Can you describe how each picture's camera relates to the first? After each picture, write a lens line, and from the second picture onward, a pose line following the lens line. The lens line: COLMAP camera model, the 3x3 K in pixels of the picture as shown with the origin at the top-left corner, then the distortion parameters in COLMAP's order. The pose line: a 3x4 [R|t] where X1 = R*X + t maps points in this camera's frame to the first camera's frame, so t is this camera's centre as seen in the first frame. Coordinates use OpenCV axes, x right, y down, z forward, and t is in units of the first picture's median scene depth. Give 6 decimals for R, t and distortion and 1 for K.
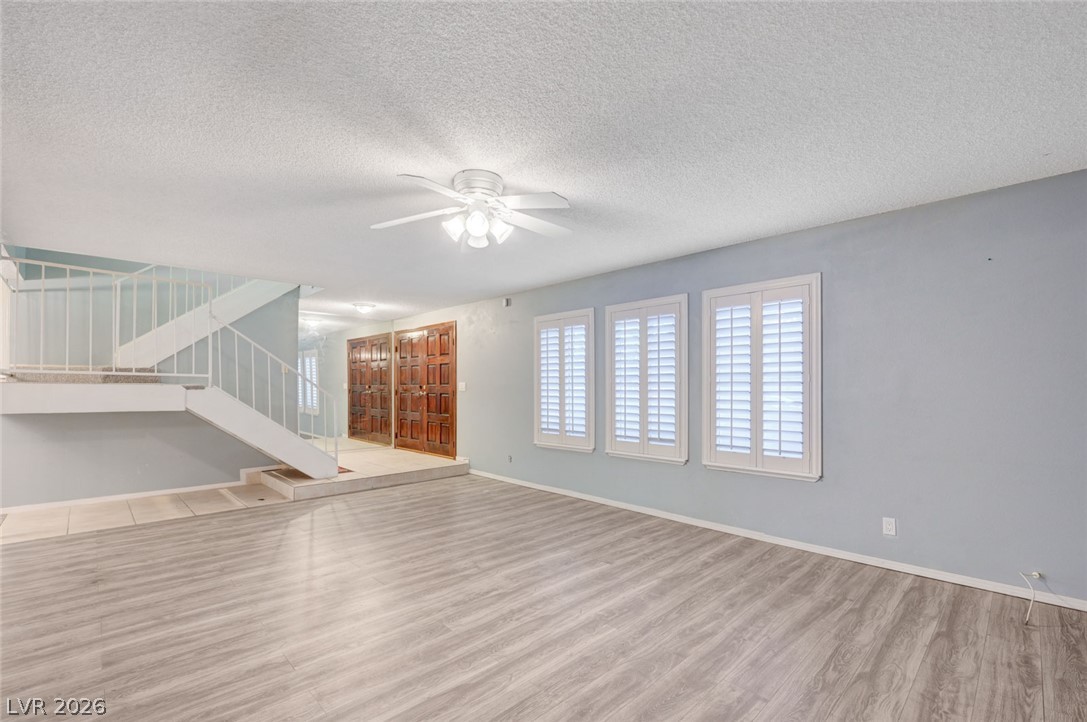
lens RADIAL K [[466.9, 0, 547.9], [0, 466.9, 379.2], [0, 0, 1]] dist [-0.001377, -0.000606]
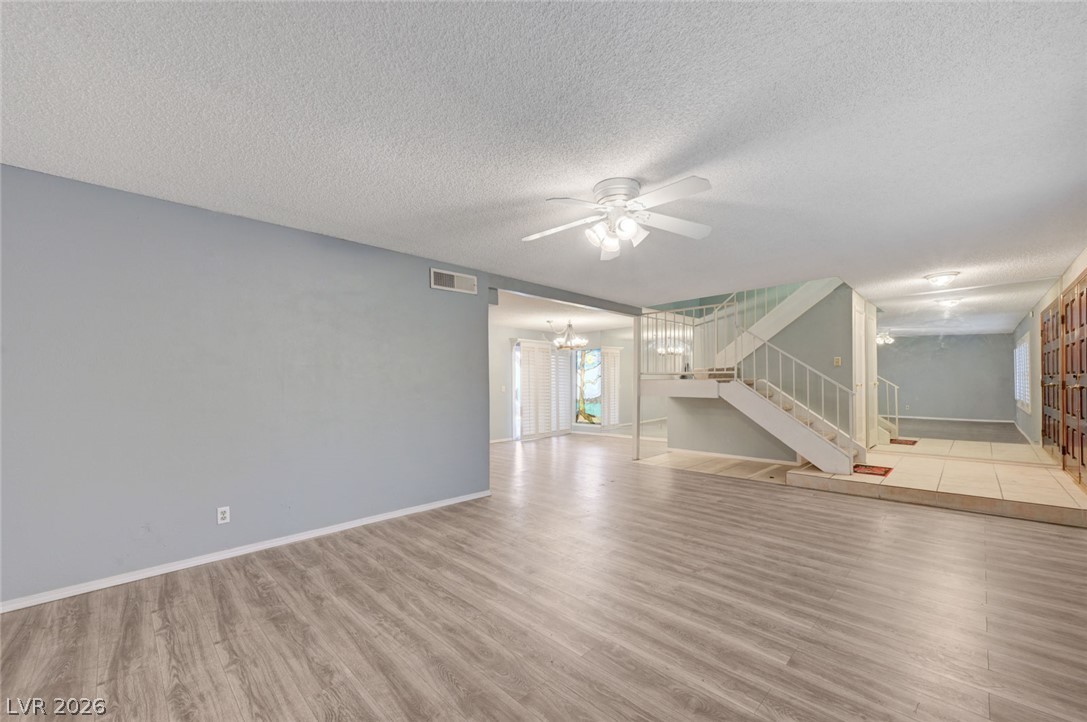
lens RADIAL K [[425.6, 0, 545.6], [0, 425.6, 375.5], [0, 0, 1]] dist [0.001077, 0.000139]
pose [[0.021709, -0.021562, -0.999532, 0.697461], [0.028122, 0.999385, -0.020948, 0.018395], [0.999369, -0.027654, 0.022302, 0.680183]]
